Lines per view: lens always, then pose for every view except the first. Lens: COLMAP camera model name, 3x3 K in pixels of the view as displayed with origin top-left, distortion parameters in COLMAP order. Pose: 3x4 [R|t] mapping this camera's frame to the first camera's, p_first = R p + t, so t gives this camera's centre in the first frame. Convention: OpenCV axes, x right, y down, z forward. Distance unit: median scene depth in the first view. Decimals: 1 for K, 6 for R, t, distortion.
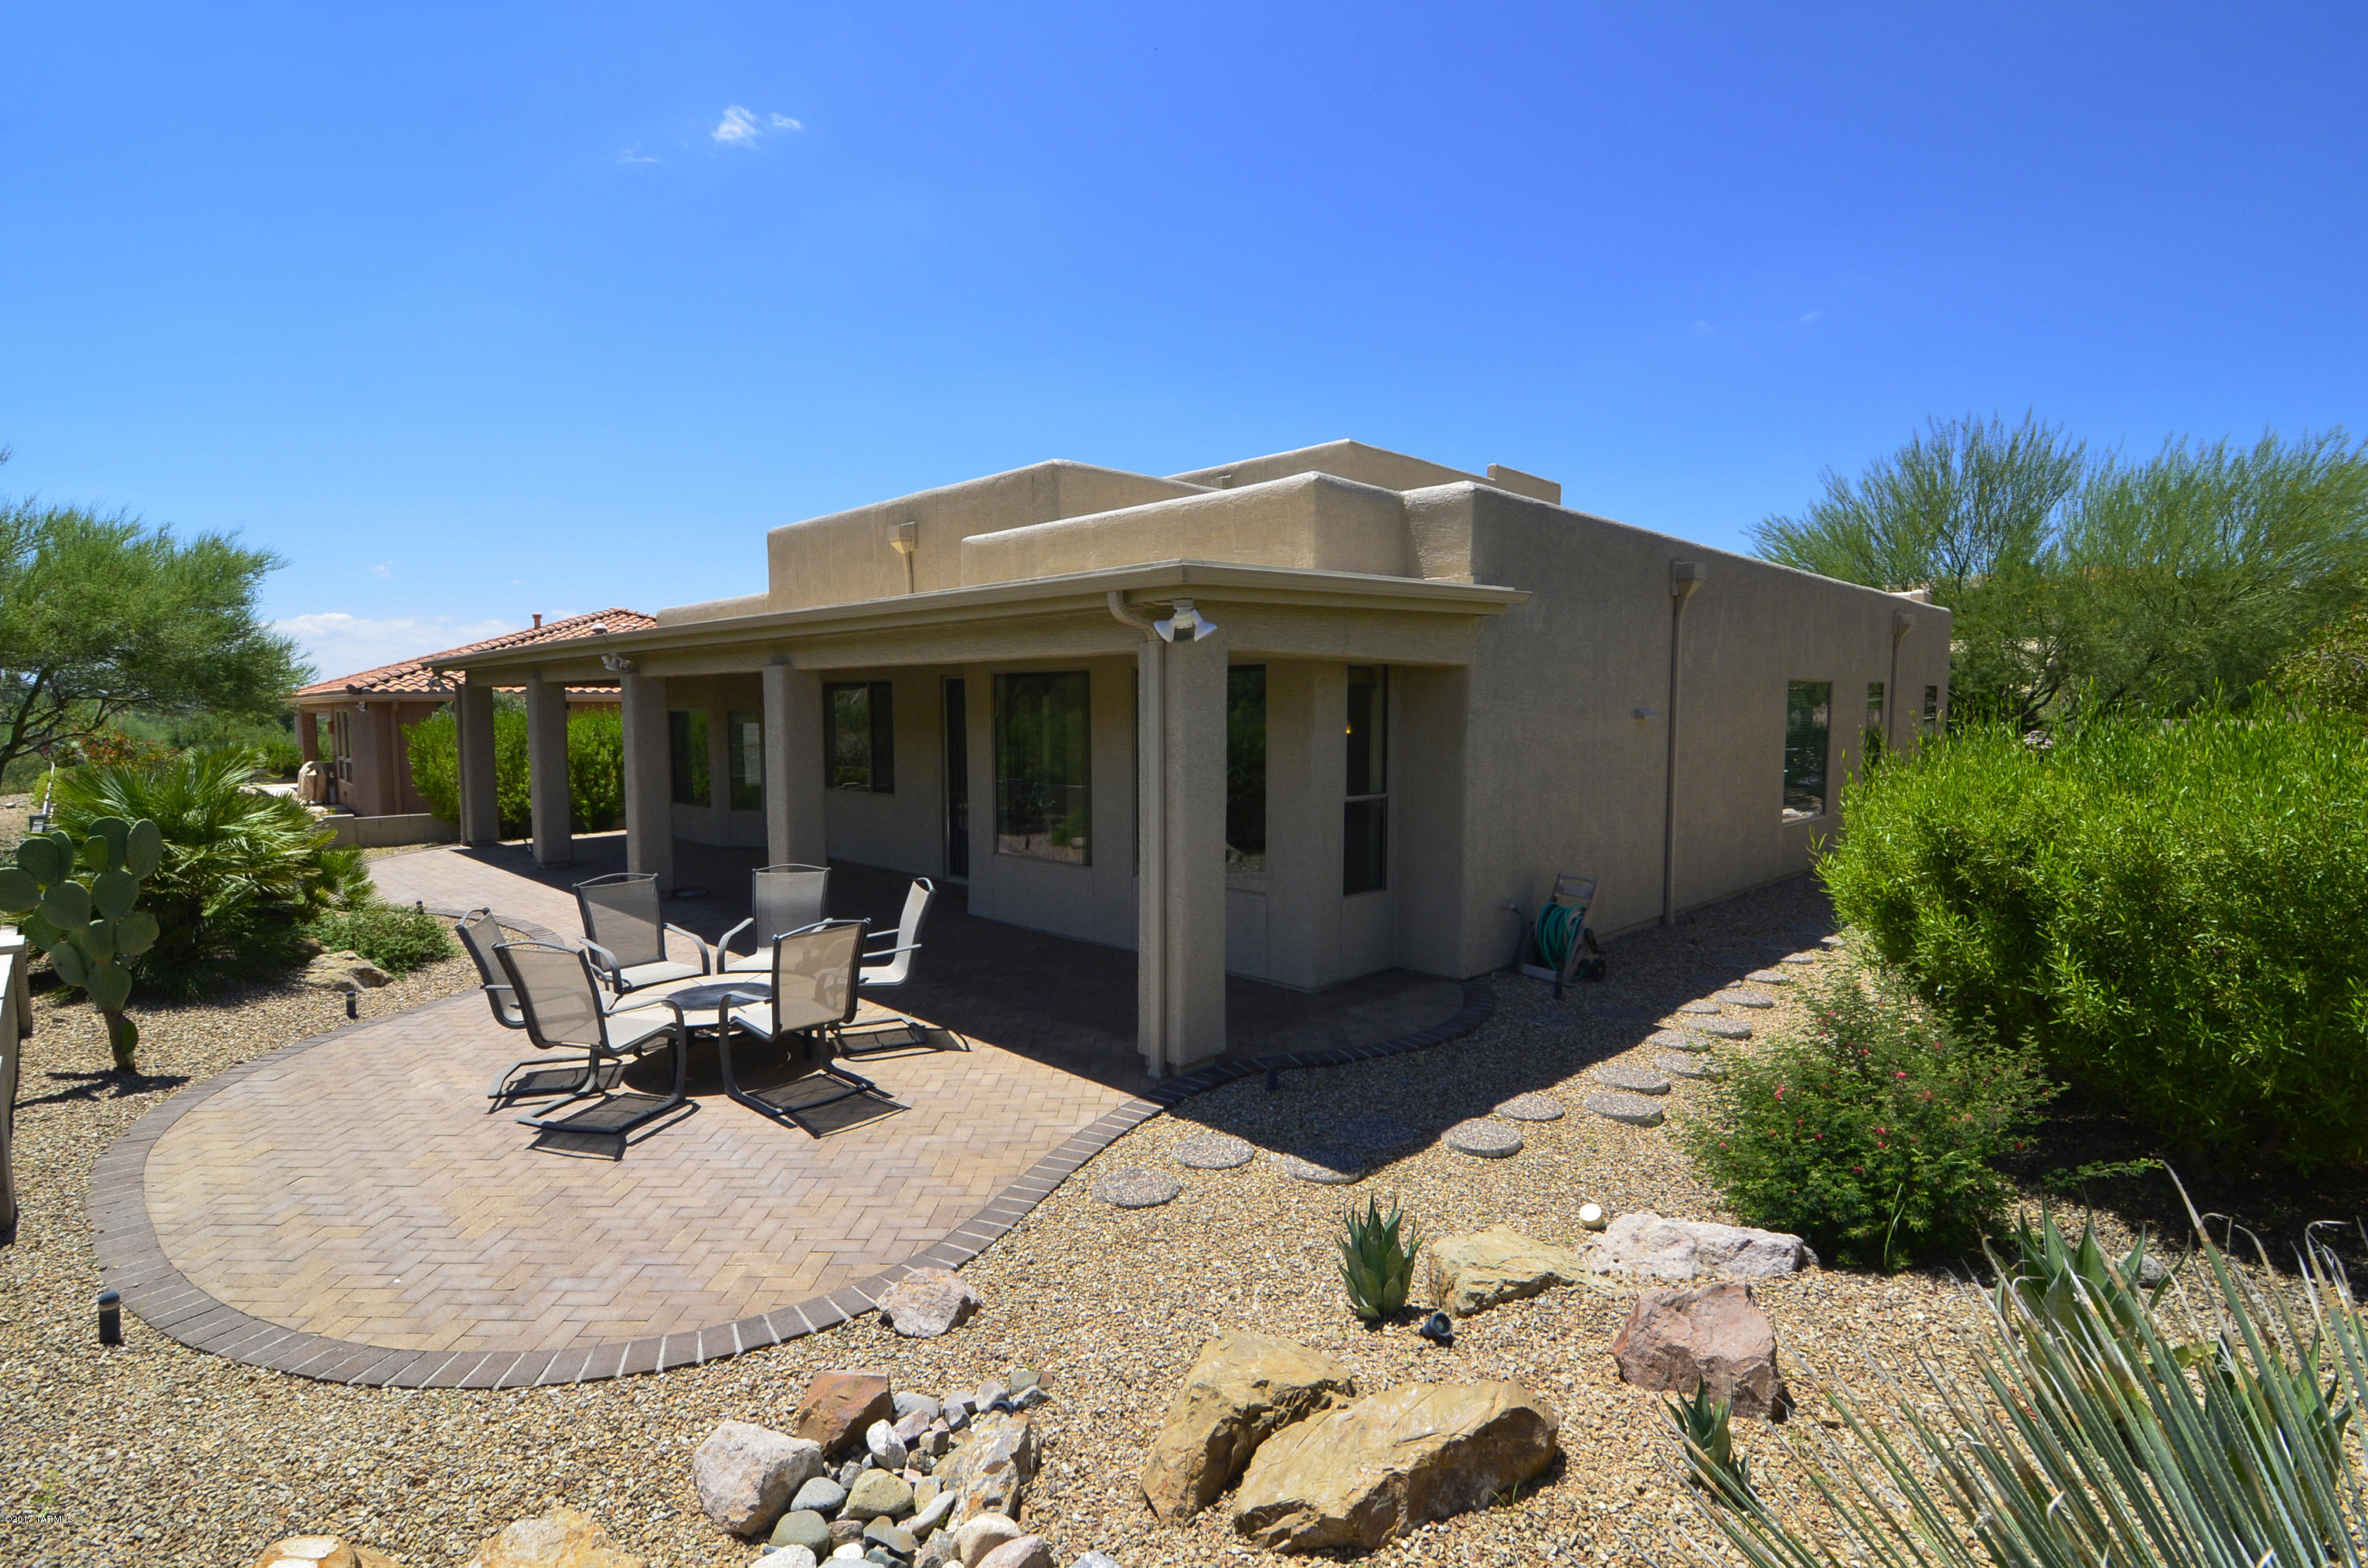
lens RADIAL K [[1164.5, 0, 1184.0], [0, 1164.5, 784.0], [0, 0, 1]] dist [-0.002387, -0.000629]
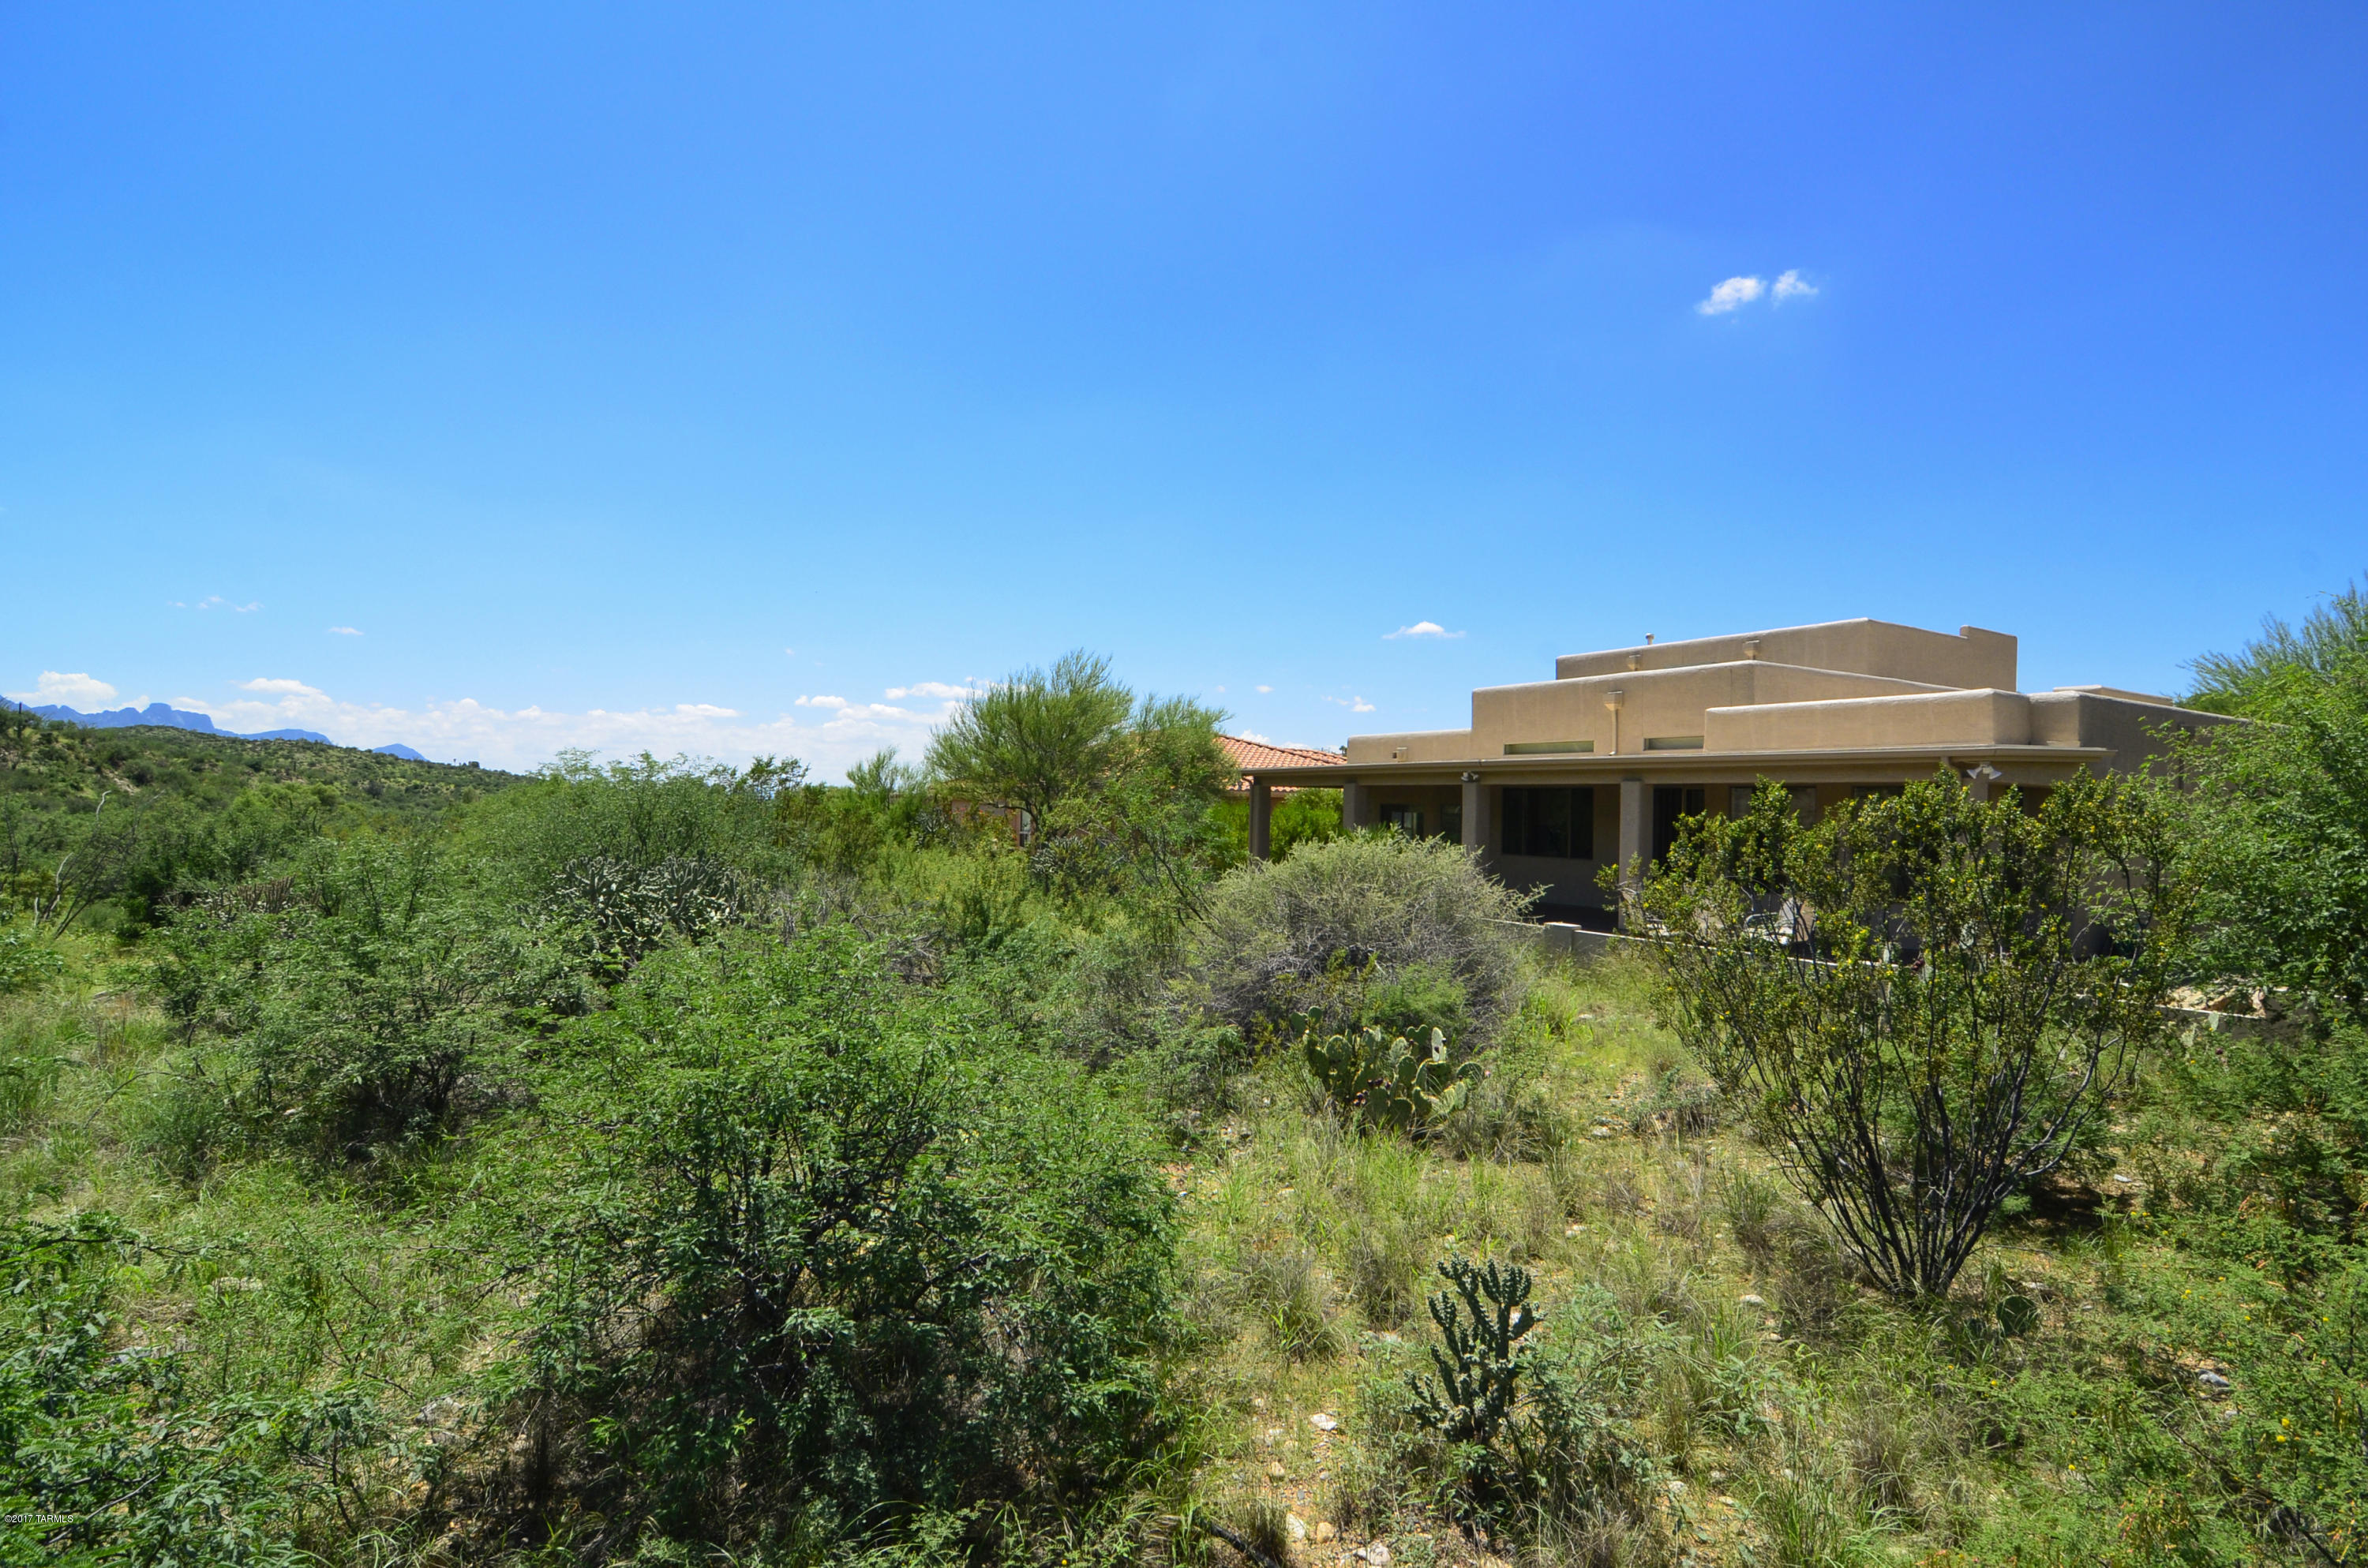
lens RADIAL K [[1120.3, 0, 1184.1], [0, 1120.3, 828.8], [0, 0, 1]] dist [-0.001058, -0.000345]
pose [[0.969633, 0.015716, -0.244057, -0.361075], [-0.025460, 0.998998, -0.036820, 0.038059], [0.243234, 0.041916, 0.969062, -0.570383]]
